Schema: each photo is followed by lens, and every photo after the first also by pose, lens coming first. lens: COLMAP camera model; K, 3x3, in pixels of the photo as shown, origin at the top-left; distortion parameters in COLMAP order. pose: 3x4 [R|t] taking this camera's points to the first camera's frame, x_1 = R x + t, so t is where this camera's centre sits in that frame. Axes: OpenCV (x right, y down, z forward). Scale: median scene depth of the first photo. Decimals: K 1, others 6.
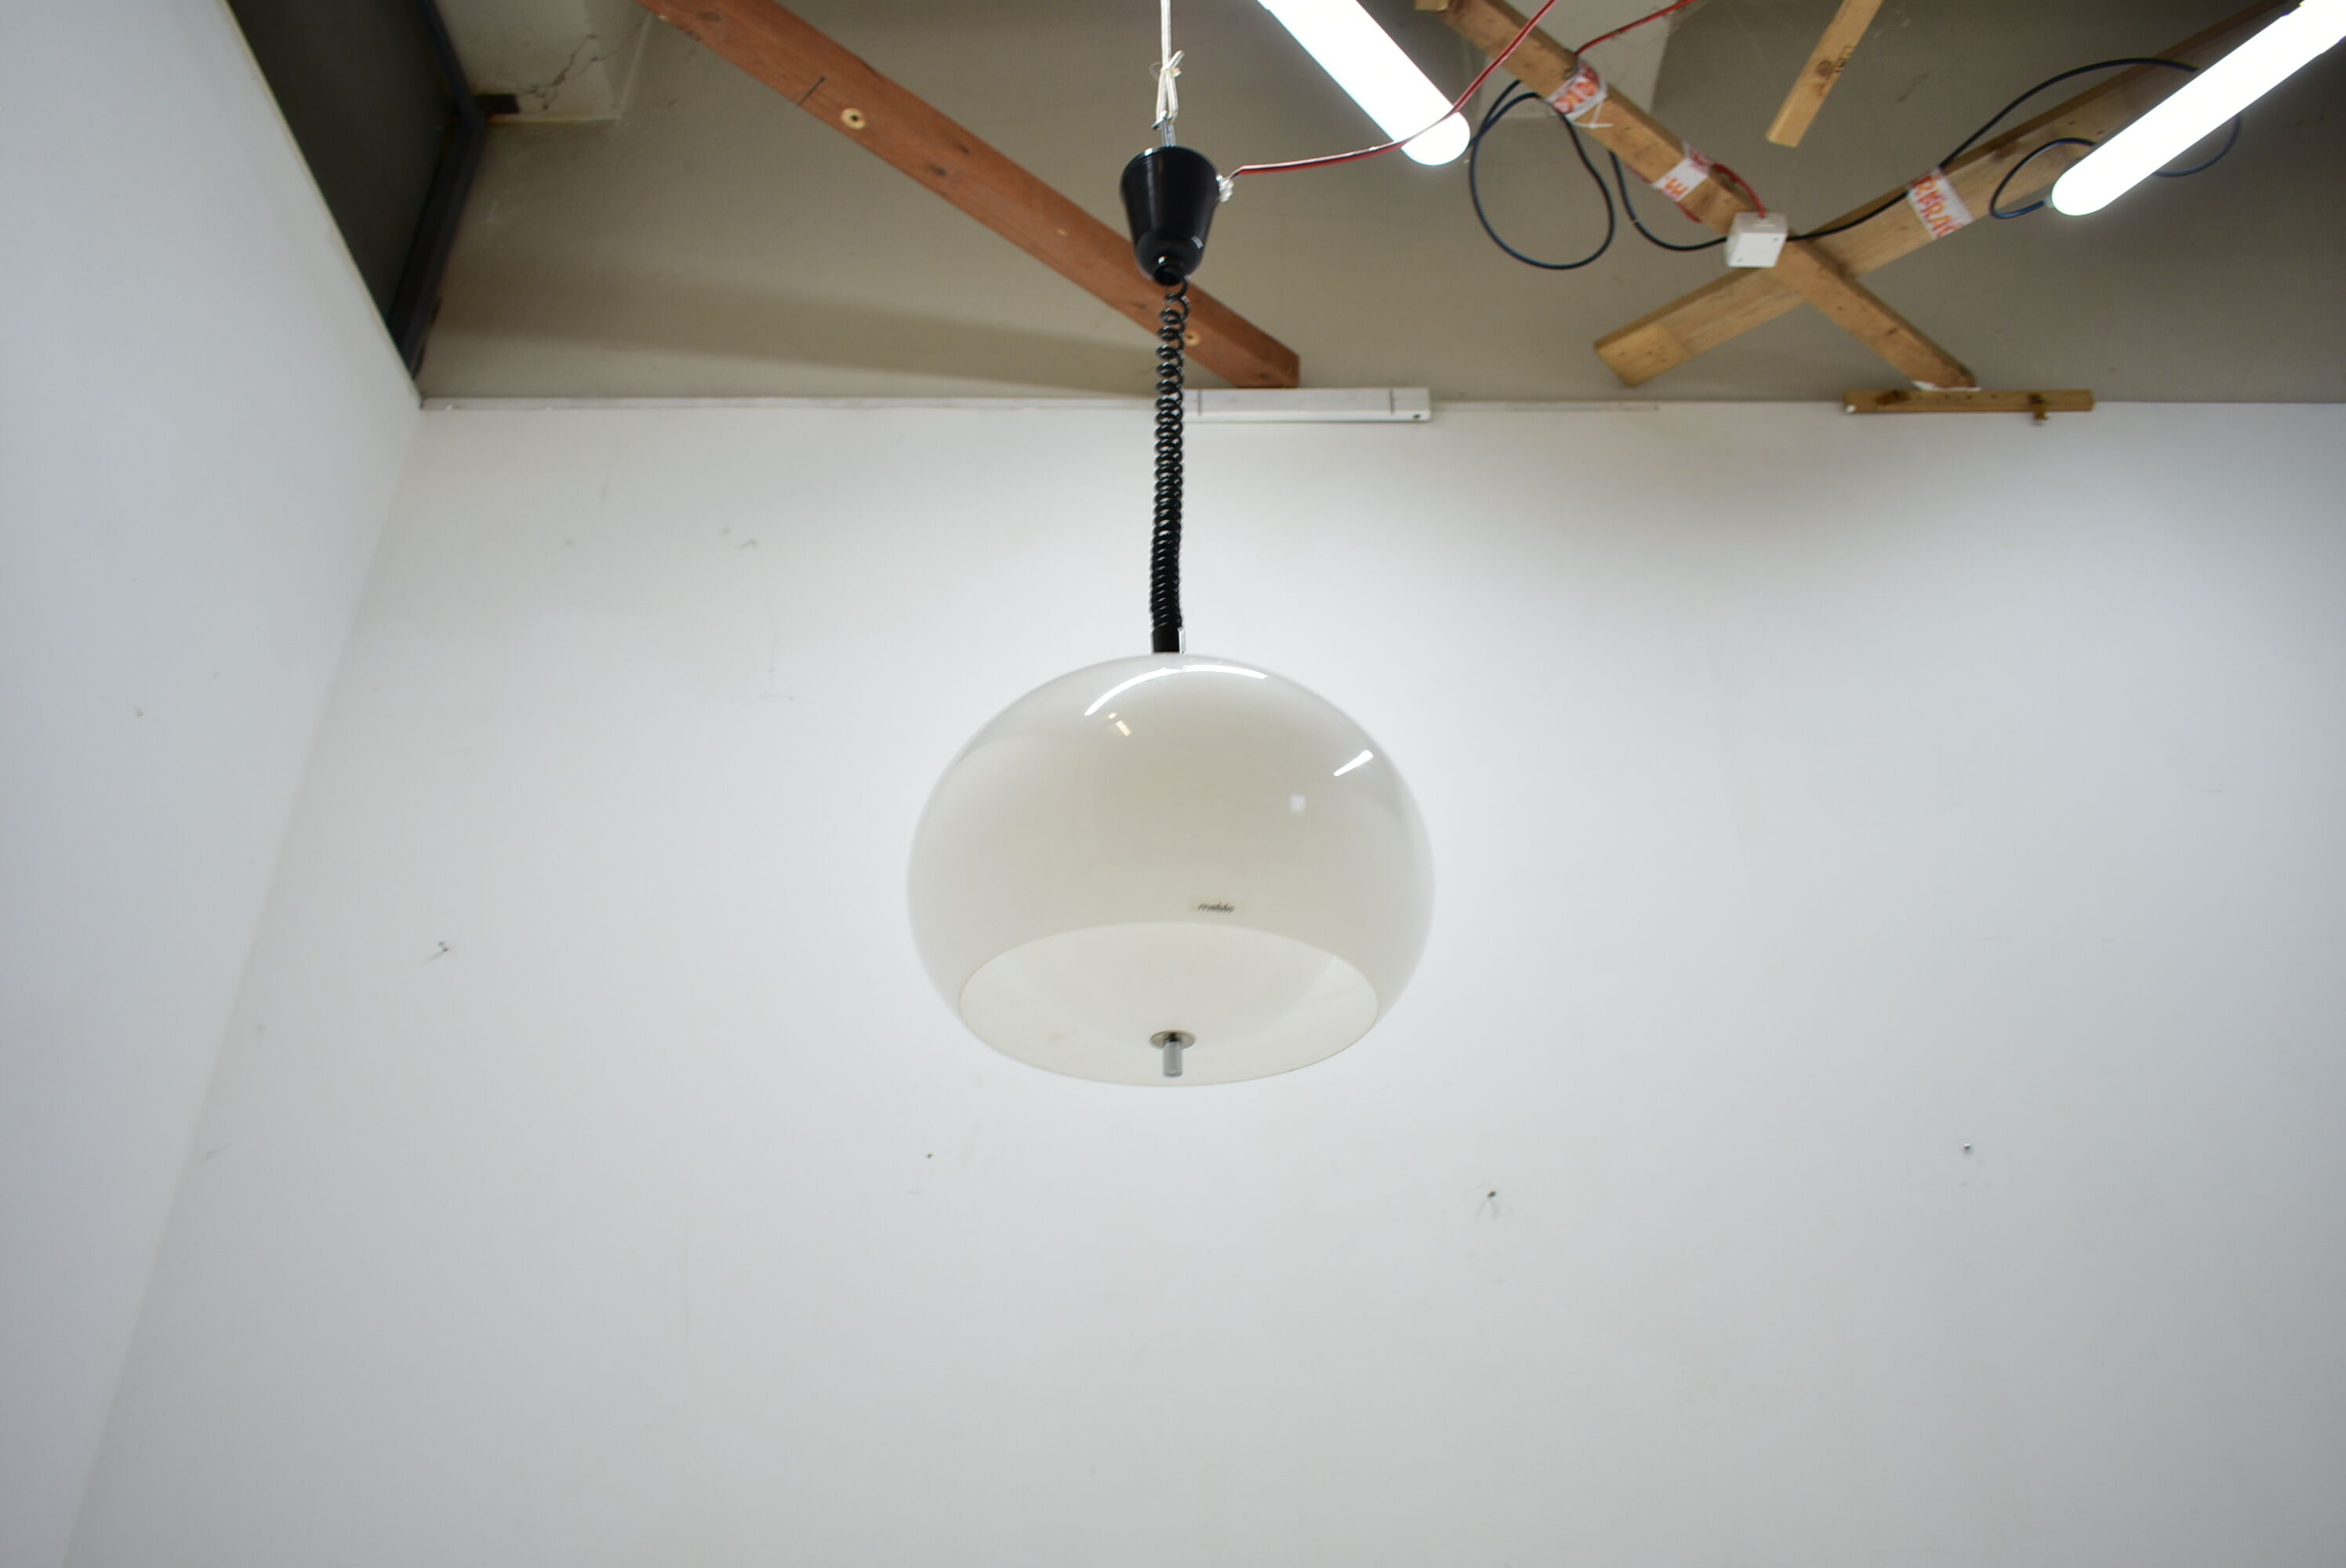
lens RADIAL K [[1864.4, 0, 1164.4], [0, 1864.4, 777.7], [0, 0, 1]] dist [-0.005737, -0.001615]
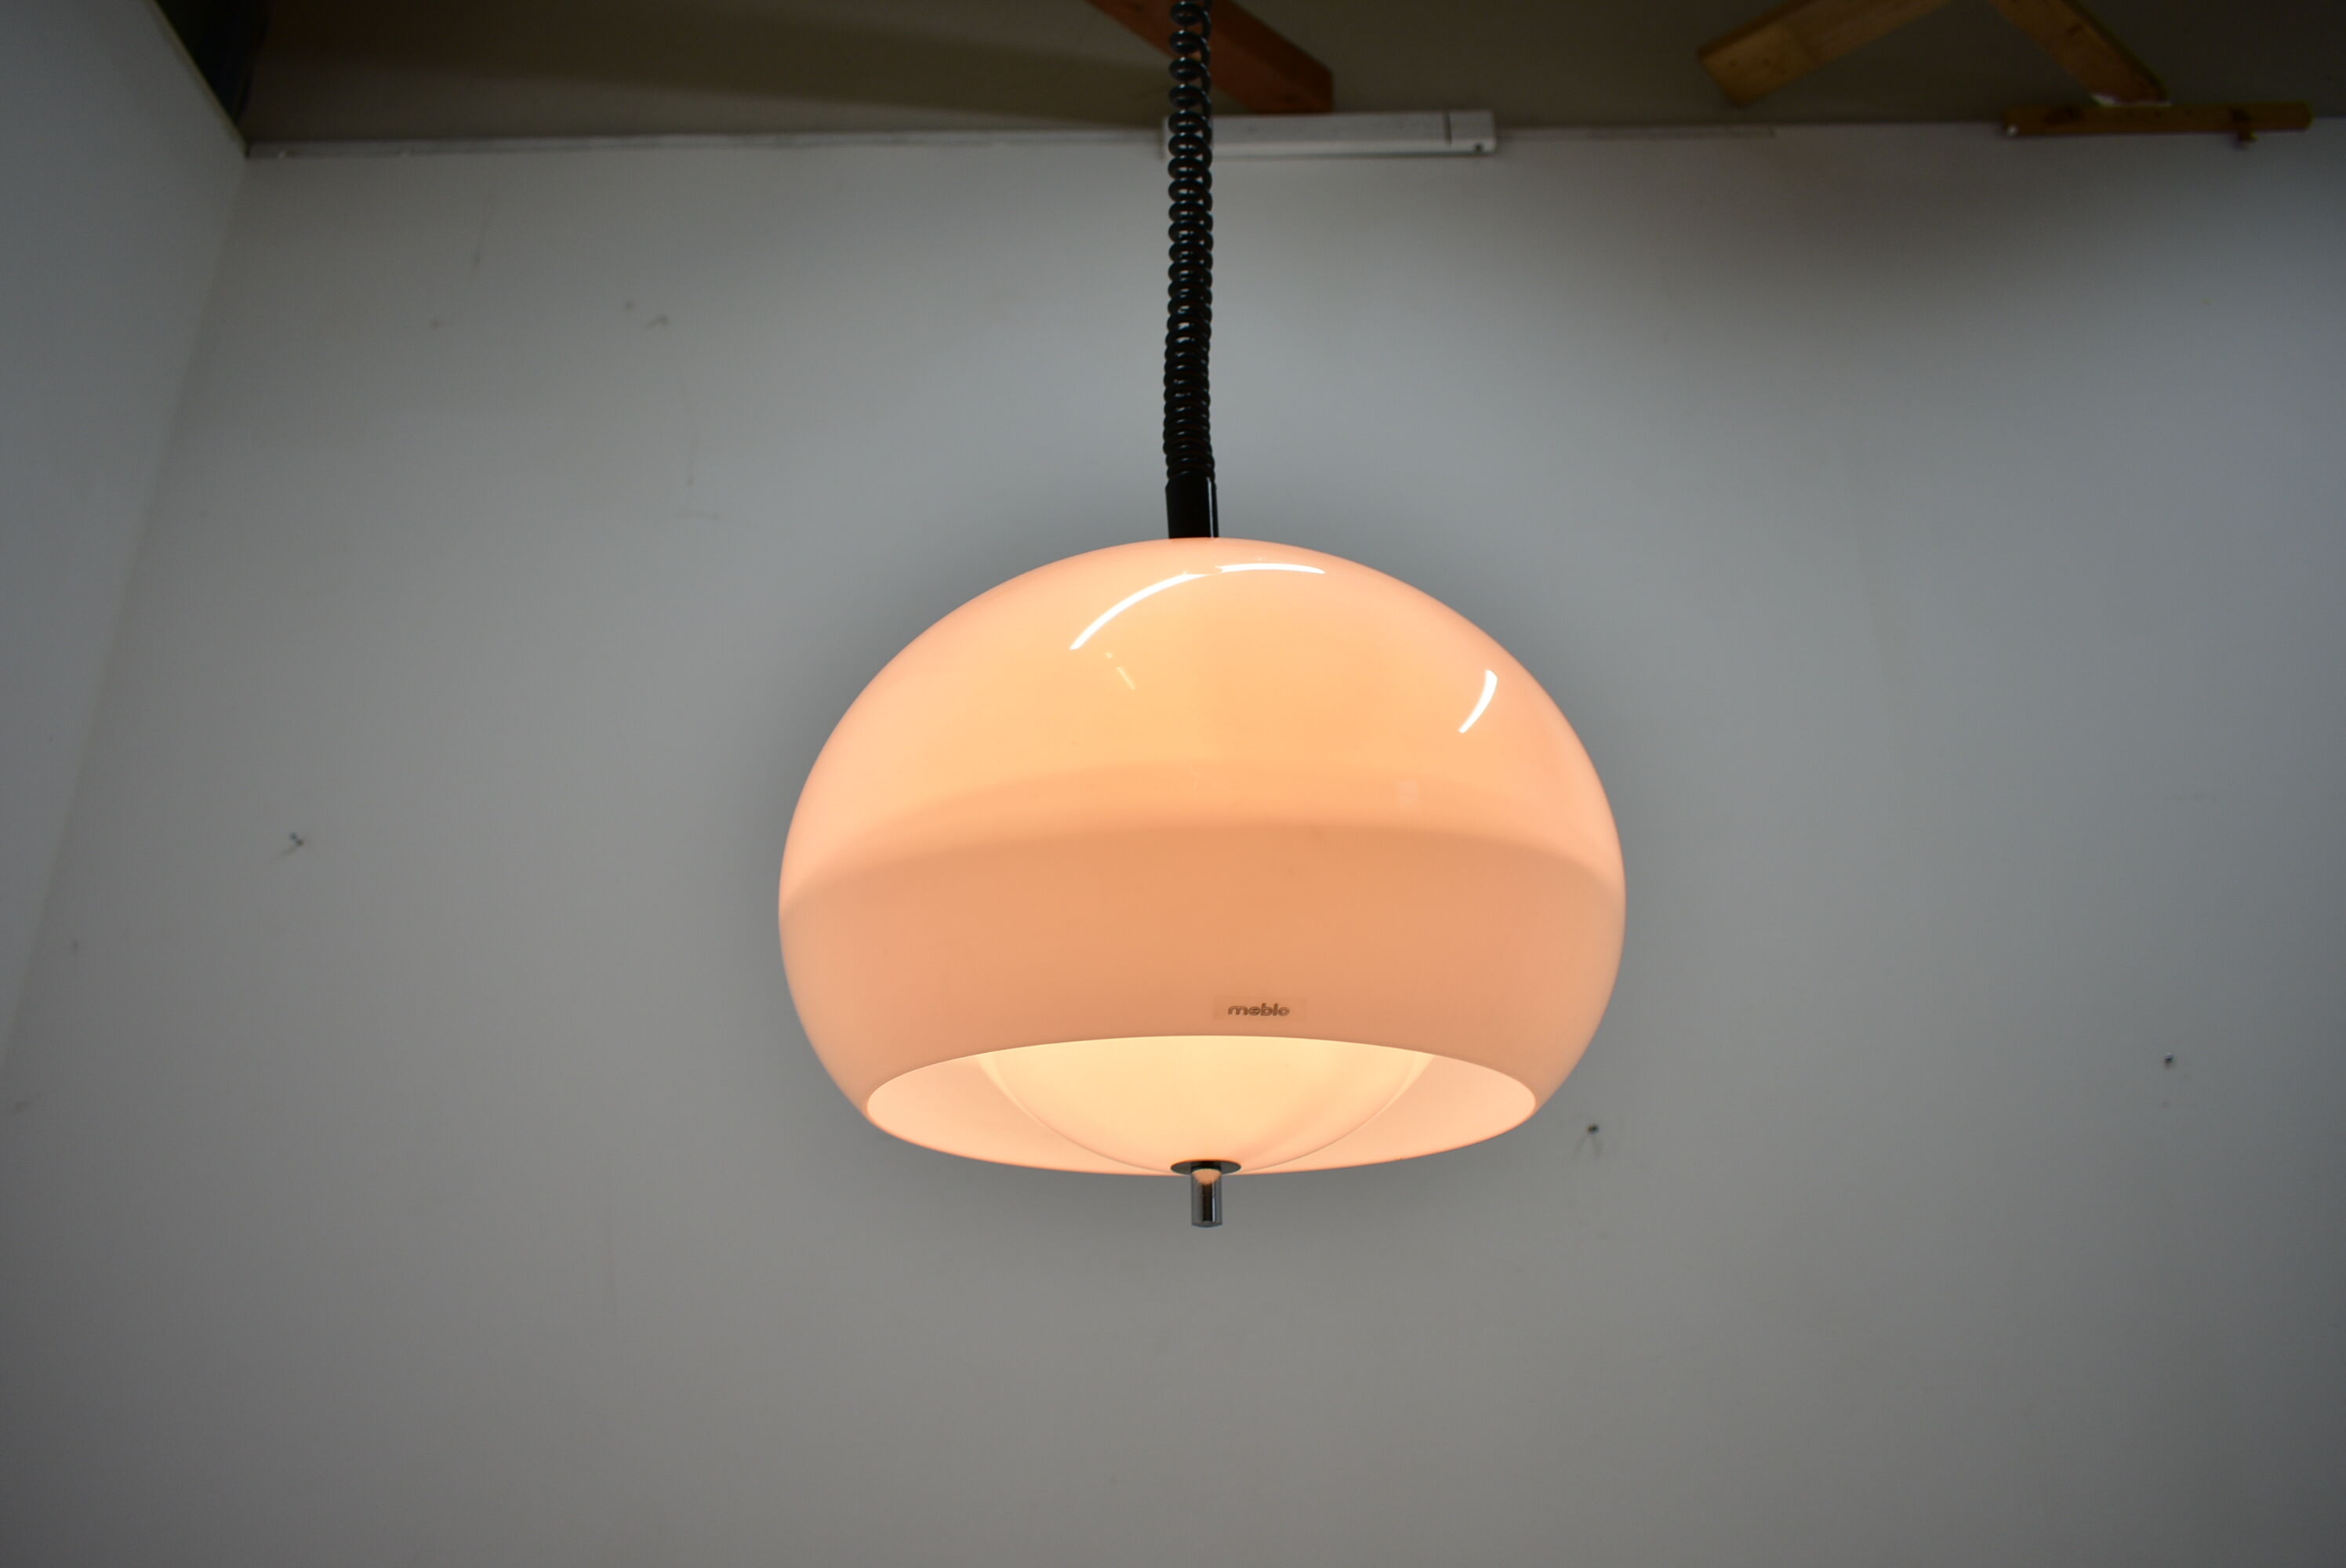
lens RADIAL K [[1821.3, 0, 1194.0], [0, 1821.3, 789.6], [0, 0, 1]] dist [-0.010702, 0.004683]
pose [[0.999766, -0.018319, 0.011486, -0.002619], [0.016537, 0.990065, 0.139633, -0.030247], [-0.013930, -0.139410, 0.990137, 0.182344]]
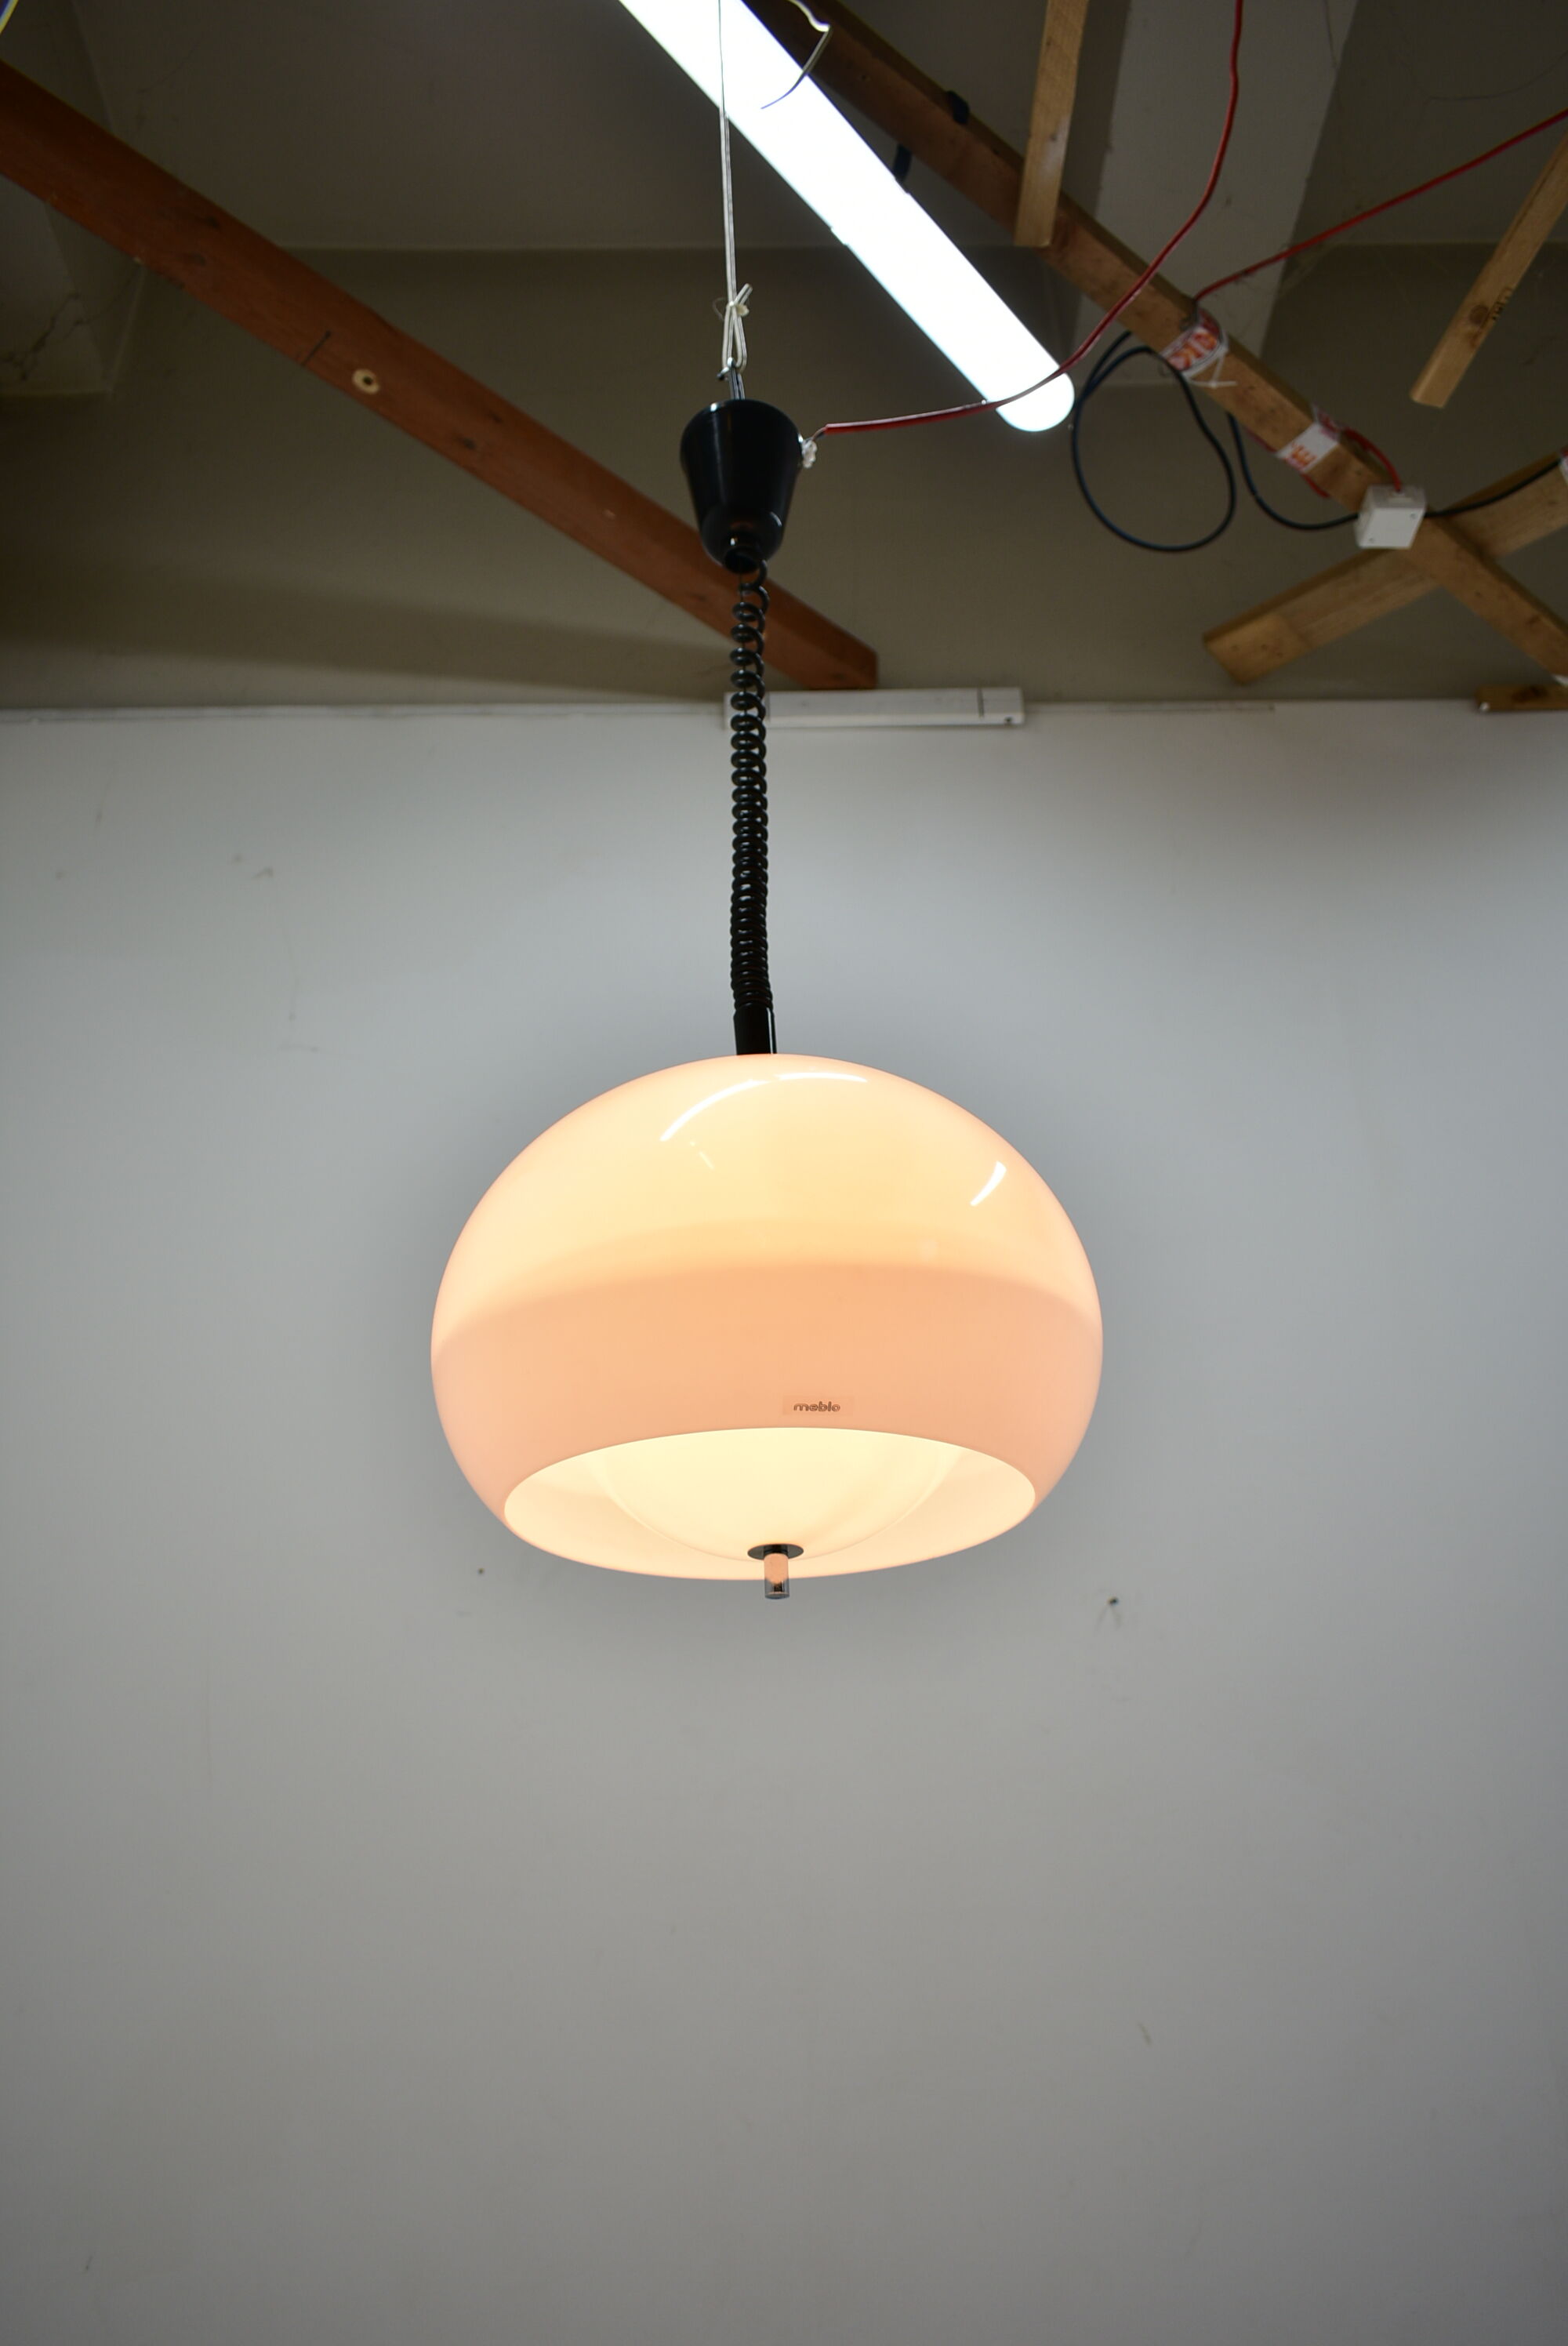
lens RADIAL K [[1842.4, 0, 784.0], [0, 1842.4, 1173.0], [0, 0, 1]] dist [-0.003145, -0.003296]
pose [[0.999333, -0.018137, 0.031687, -0.005413], [0.016450, 0.998476, 0.052688, -0.024428], [-0.032594, -0.052132, 0.998108, 0.104576]]
